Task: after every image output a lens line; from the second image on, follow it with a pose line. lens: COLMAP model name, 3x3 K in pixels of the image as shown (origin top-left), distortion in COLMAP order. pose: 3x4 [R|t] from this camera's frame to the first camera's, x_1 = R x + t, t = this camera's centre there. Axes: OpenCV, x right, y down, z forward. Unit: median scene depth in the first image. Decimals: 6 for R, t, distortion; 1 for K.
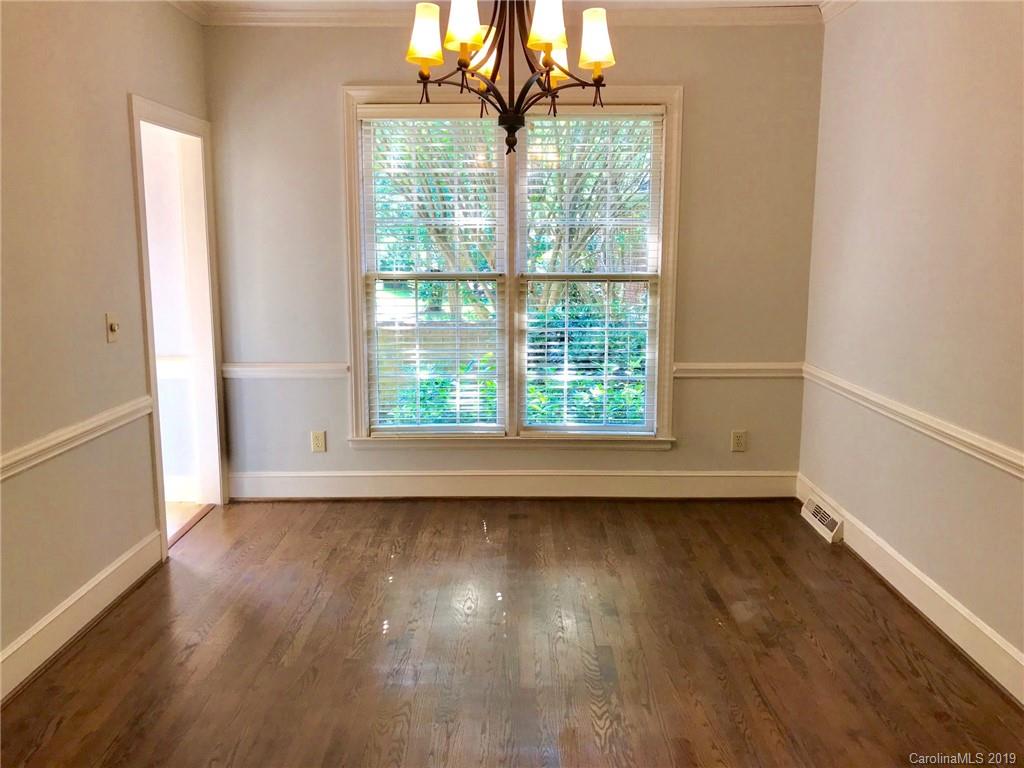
lens RADIAL K [[847.3, 0, 508.6], [0, 847.3, 381.0], [0, 0, 1]] dist [0.038584, -0.048020]
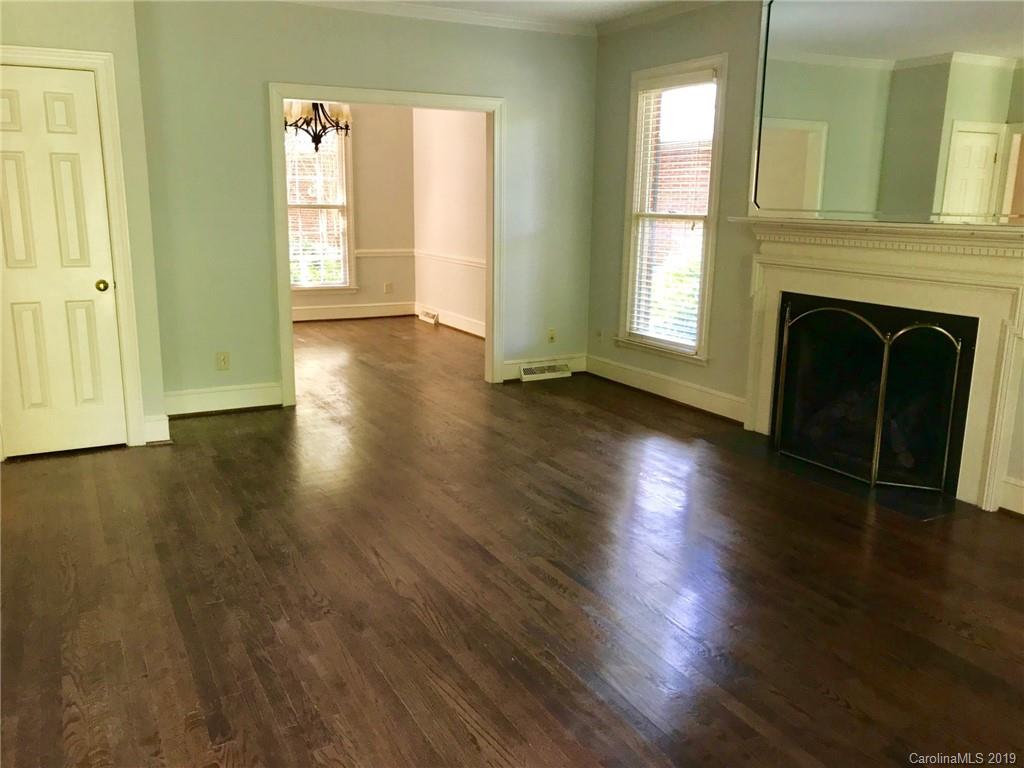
lens RADIAL K [[847.3, 0, 513.2], [0, 847.3, 387.3], [0, 0, 1]] dist [0.038584, -0.048020]
pose [[0.875199, -0.095076, 0.474328, -0.470572], [0.066485, 0.994832, 0.076734, 0.175823], [-0.479172, -0.035622, 0.876998, -0.978377]]
